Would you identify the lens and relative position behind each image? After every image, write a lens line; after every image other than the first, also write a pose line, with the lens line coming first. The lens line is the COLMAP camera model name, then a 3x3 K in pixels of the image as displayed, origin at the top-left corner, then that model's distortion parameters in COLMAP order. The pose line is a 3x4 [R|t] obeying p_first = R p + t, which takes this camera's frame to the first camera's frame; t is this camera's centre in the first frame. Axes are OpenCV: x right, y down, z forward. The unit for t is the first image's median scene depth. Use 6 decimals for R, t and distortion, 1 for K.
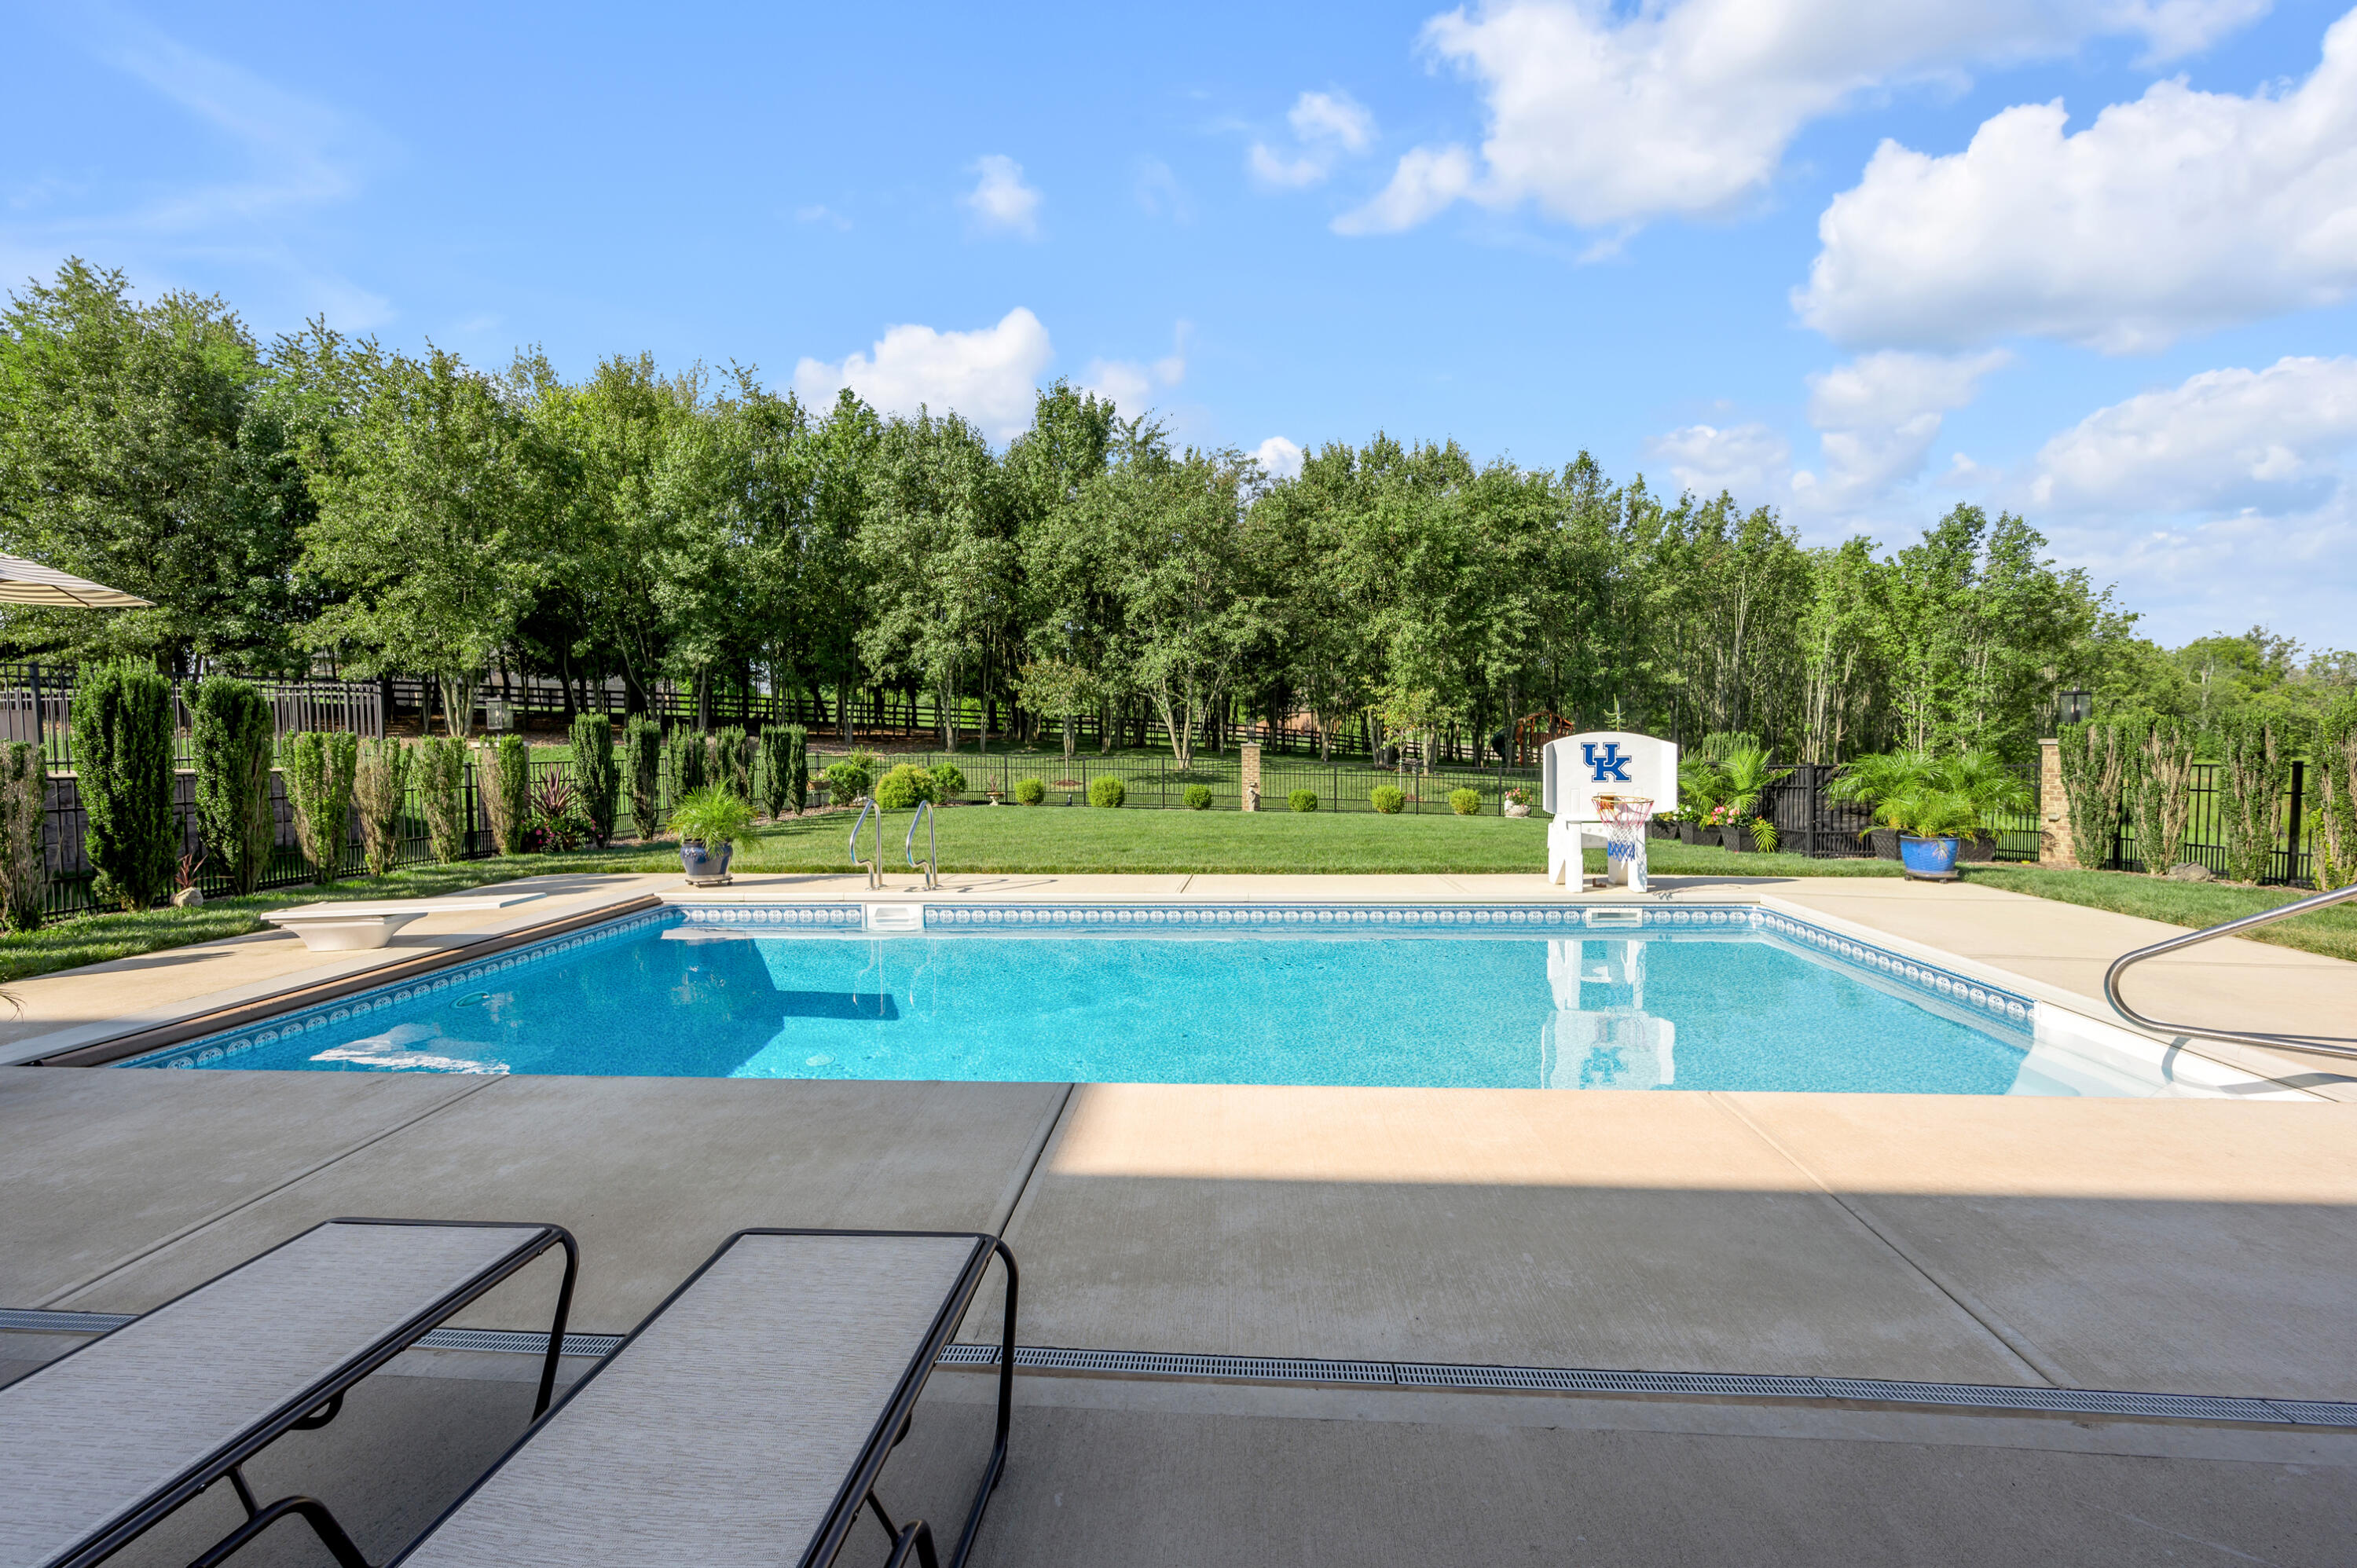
lens RADIAL K [[996.3, 0, 1181.2], [0, 996.3, 780.9], [0, 0, 1]] dist [-0.004245, -0.000927]
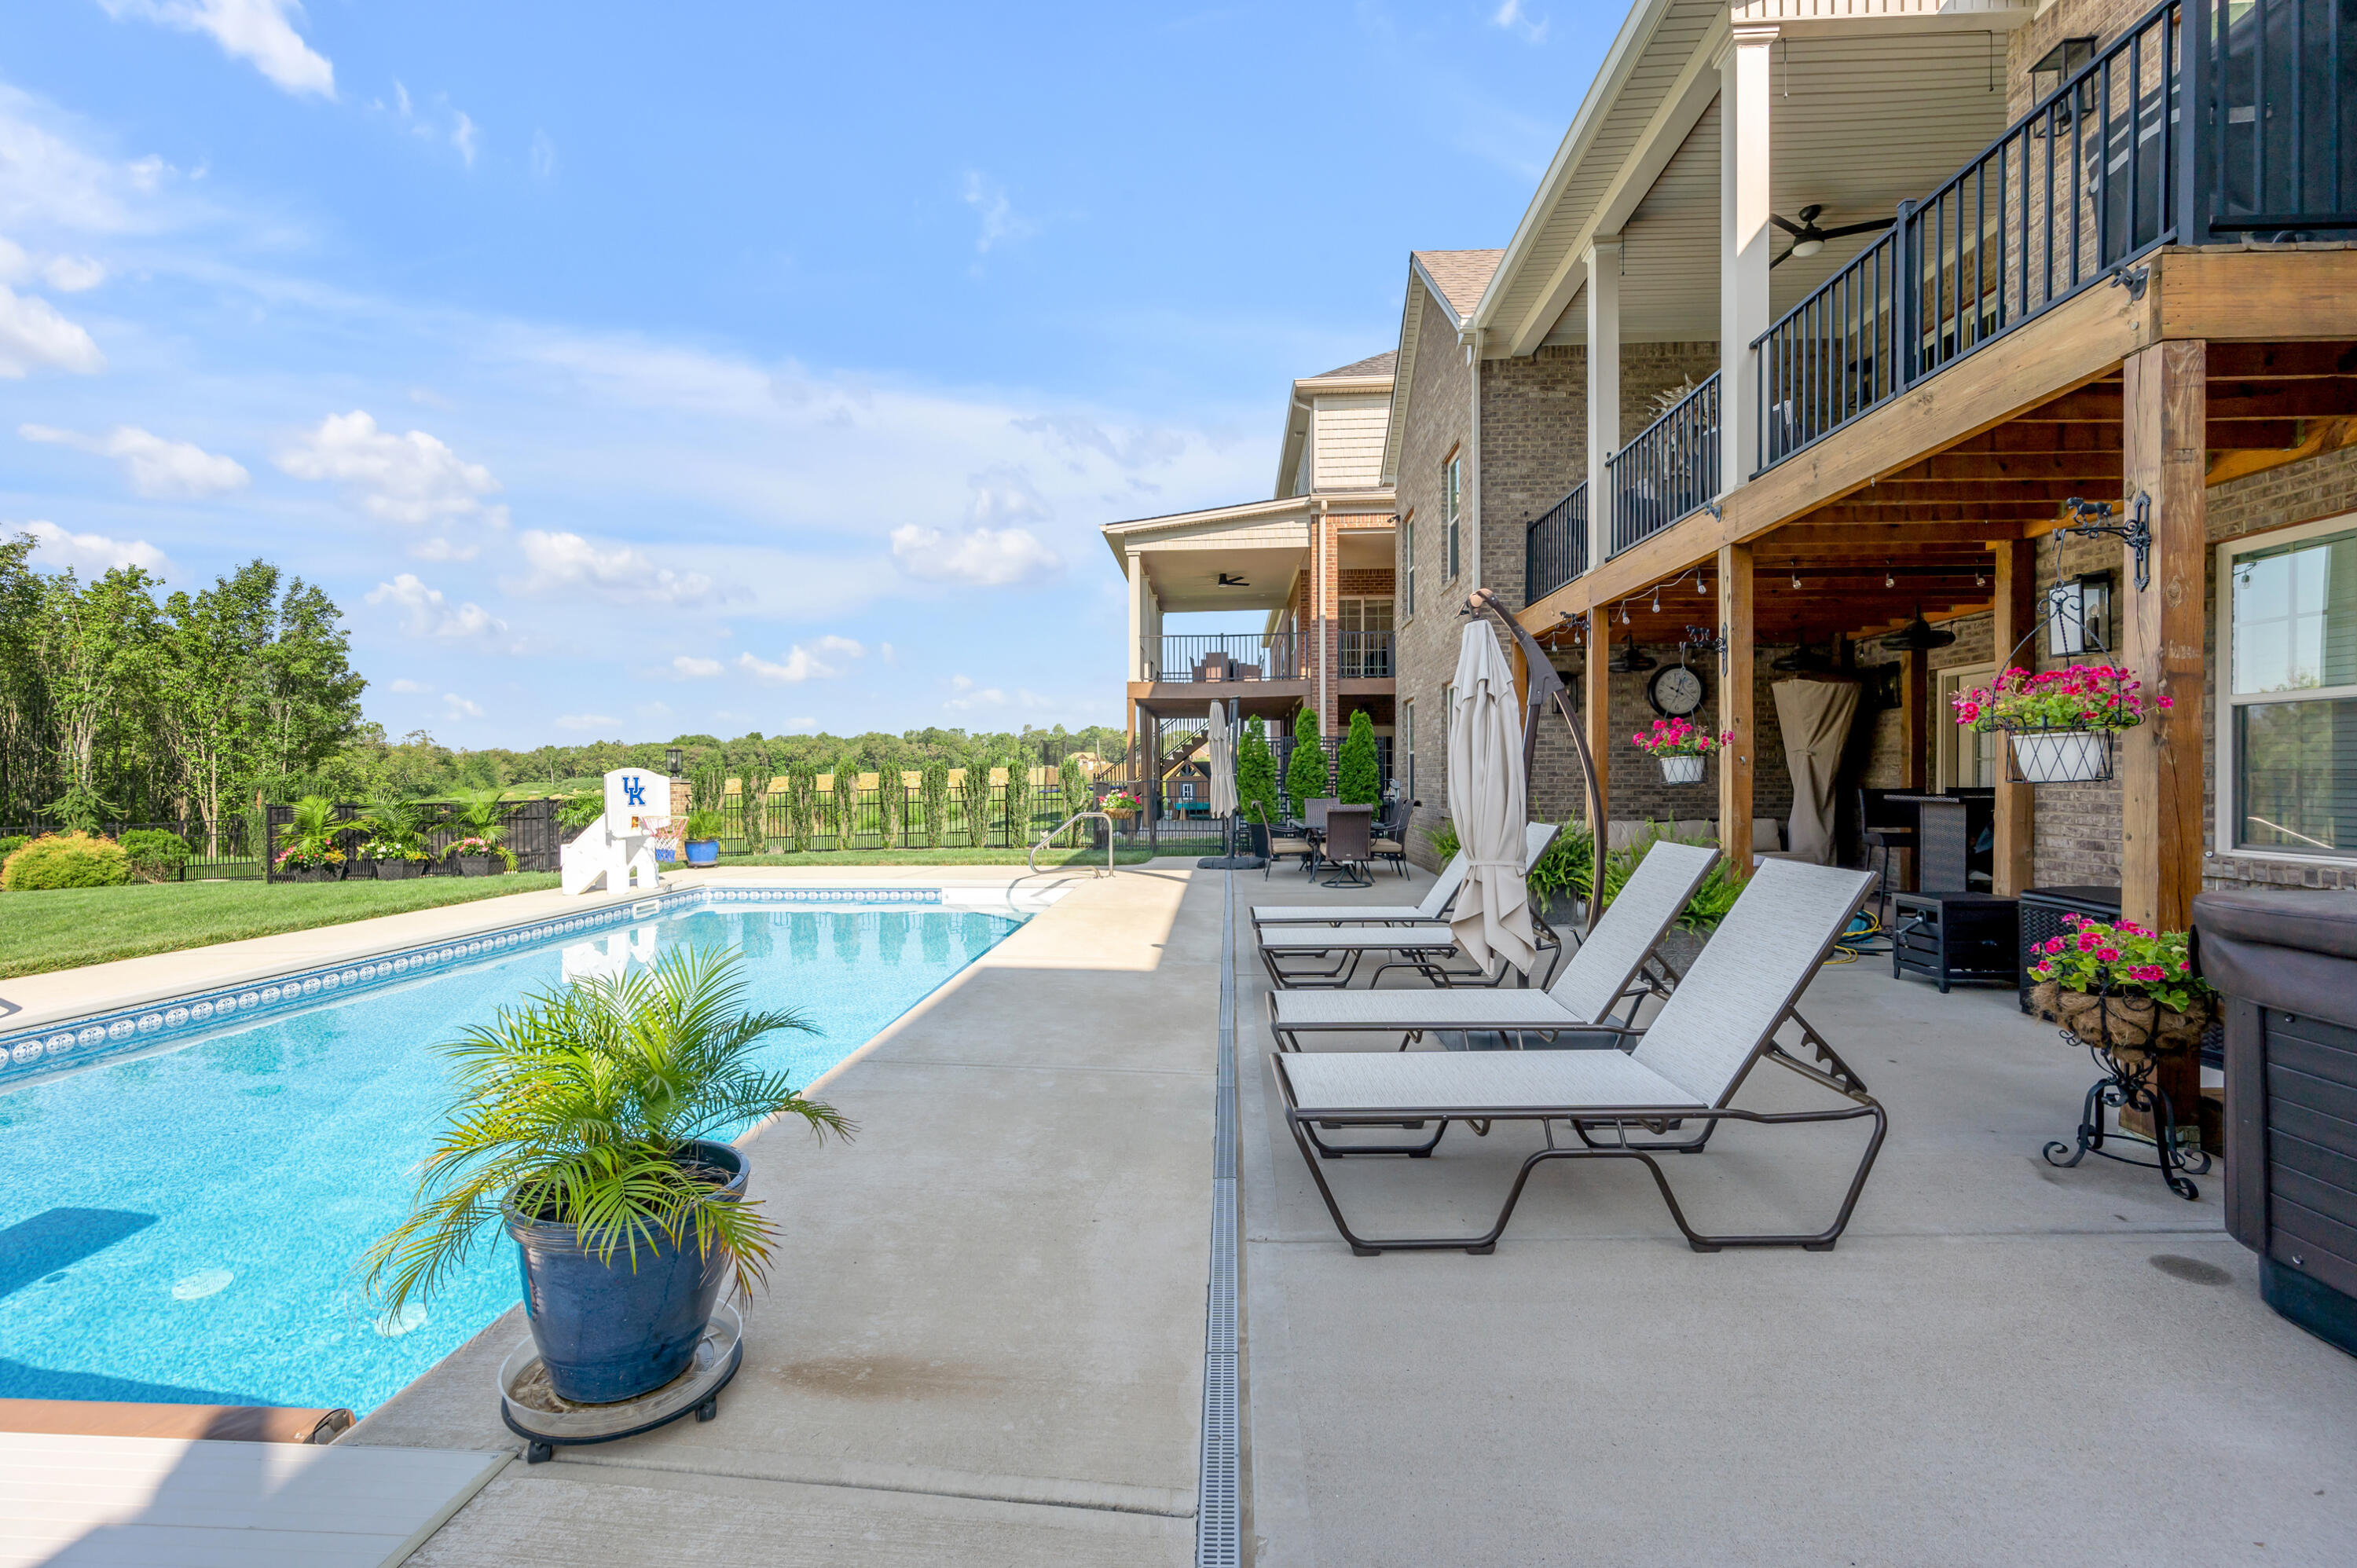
lens RADIAL K [[946.3, 0, 1178.5], [0, 946.3, 784.0], [0, 0, 1]] dist [-0.006122, -0.000556]
pose [[-0.029382, 0.003718, 0.999561, -0.240374], [0.051664, 0.998662, -0.002196, 0.003352], [-0.998232, 0.051576, -0.029534, 0.094636]]
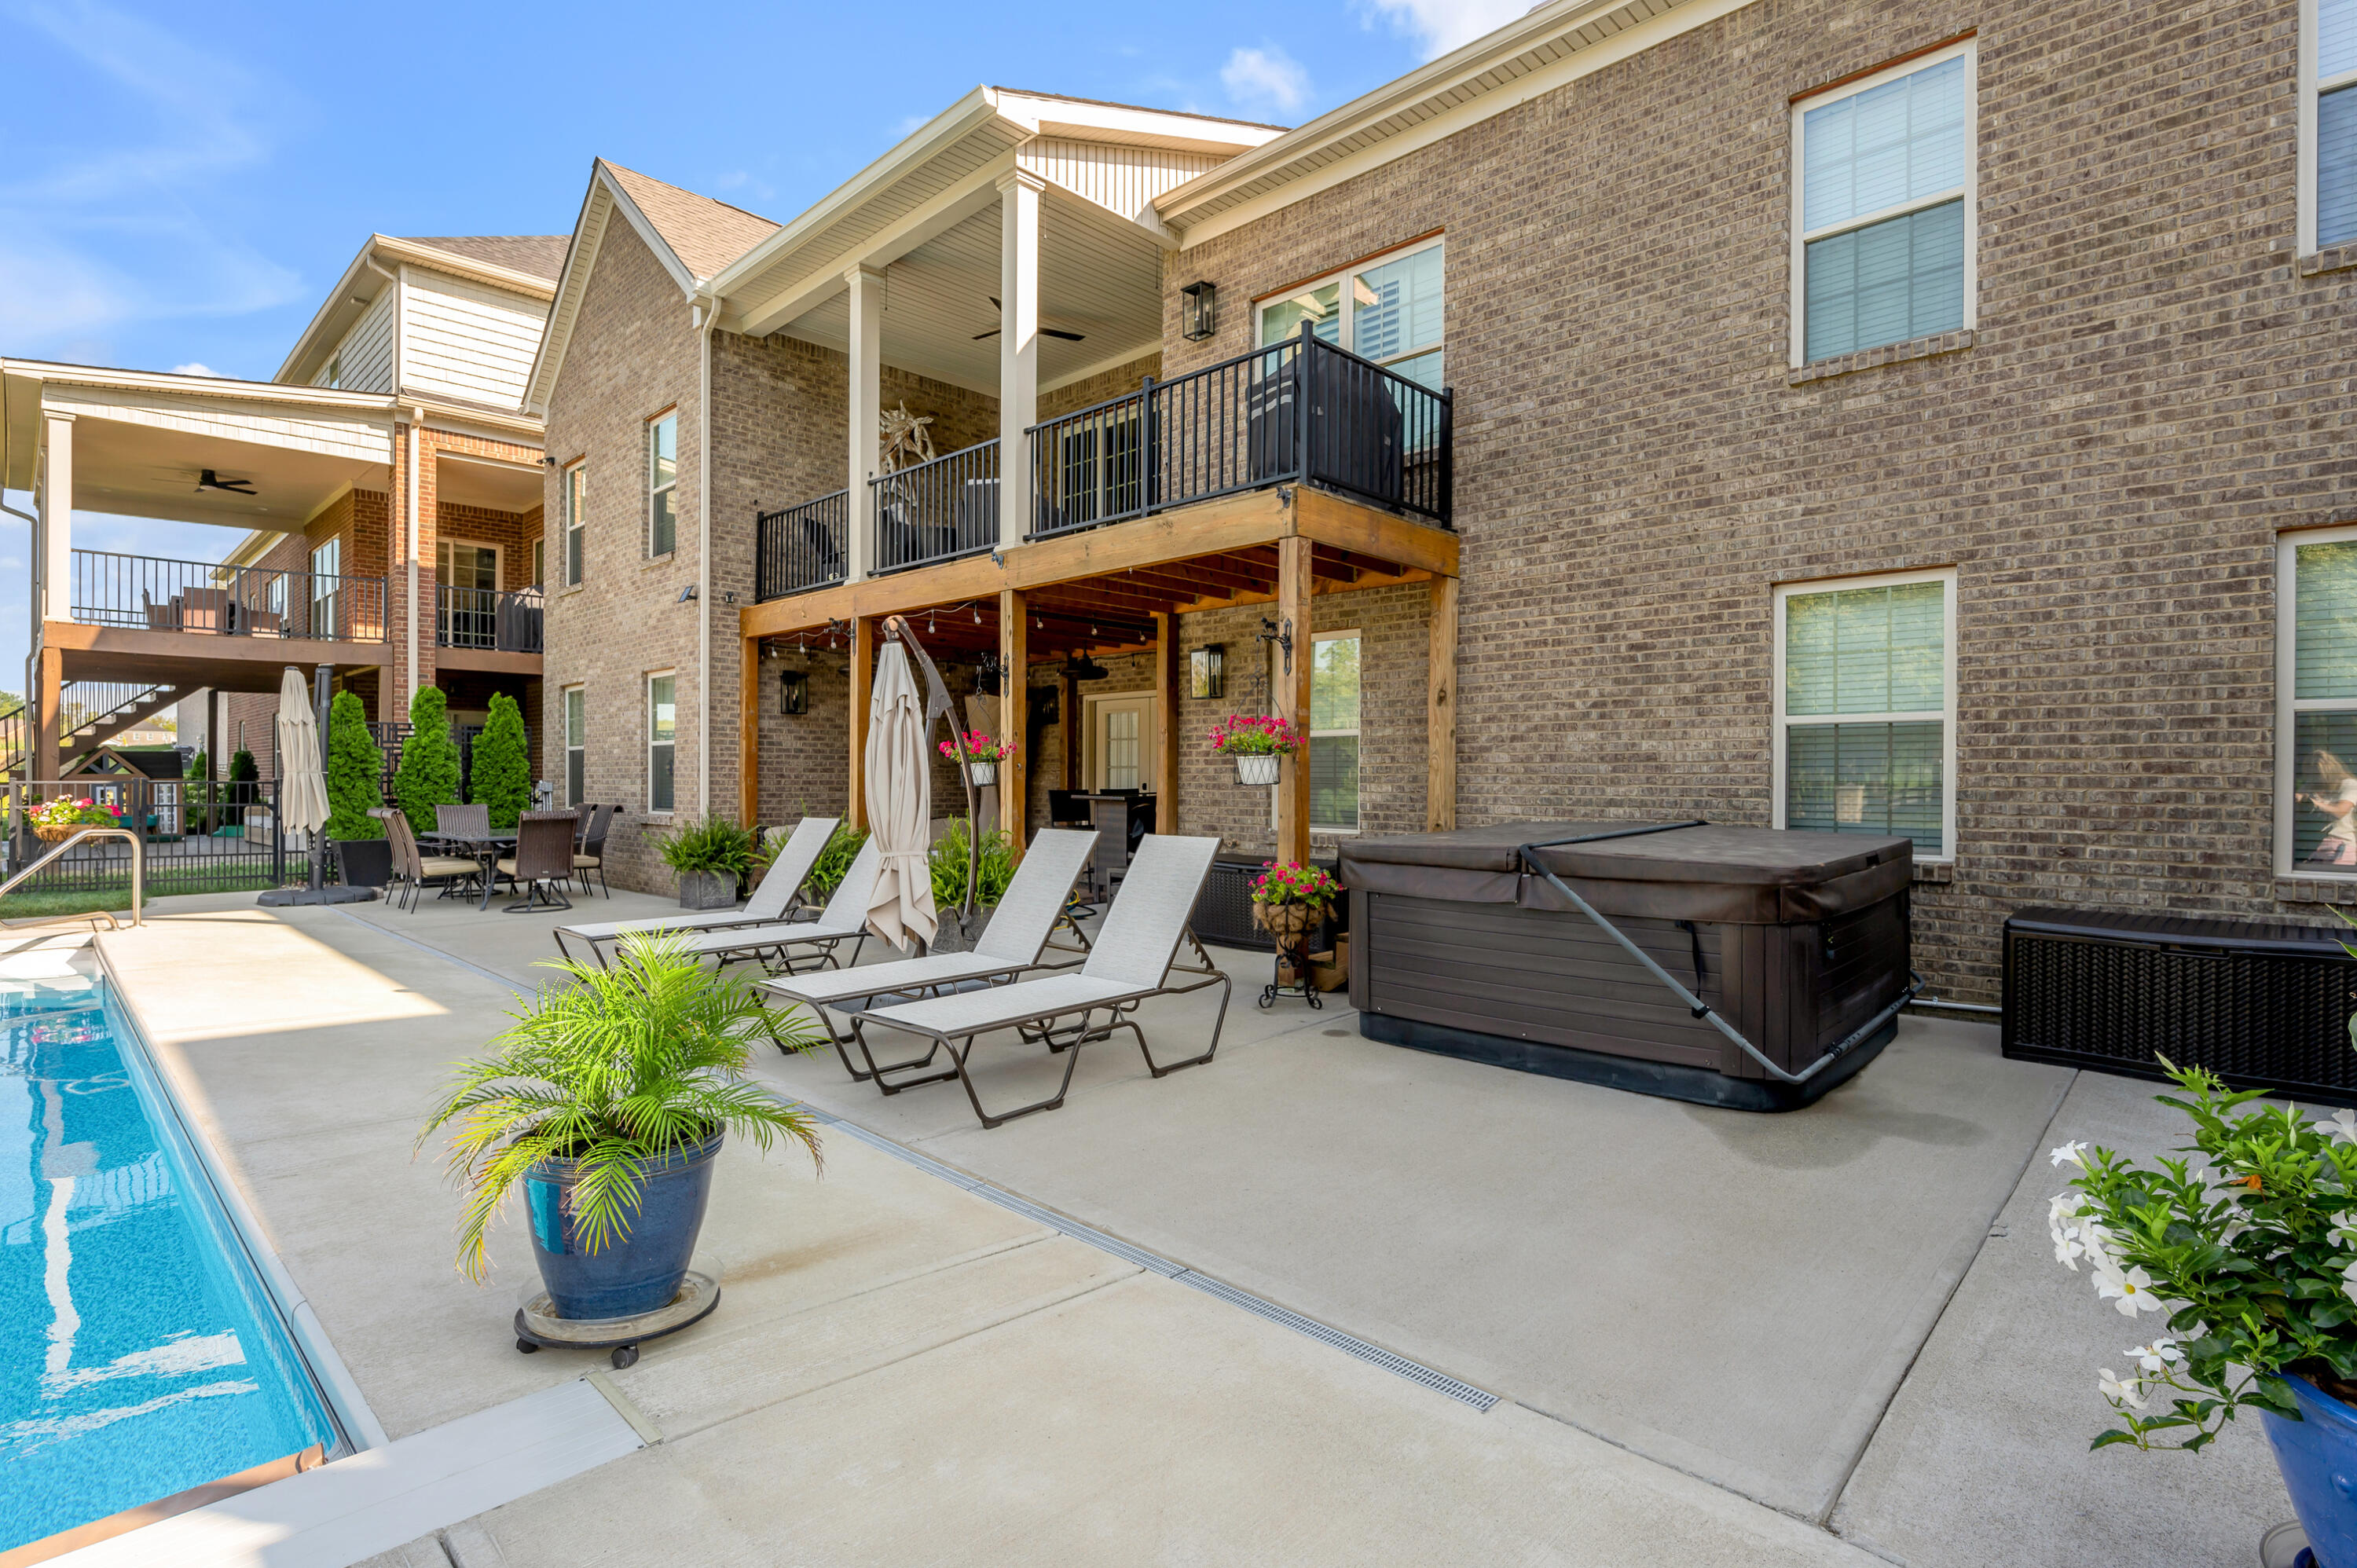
lens RADIAL K [[1134.1, 0, 1180.4], [0, 1134.1, 784.8], [0, 0, 1]] dist [-0.011719, 0.000637]
pose [[-0.774858, 0.004466, 0.632119, -0.262506], [0.034564, 0.998778, 0.035312, -0.000085], [-0.631189, 0.049210, -0.774066, 0.169328]]
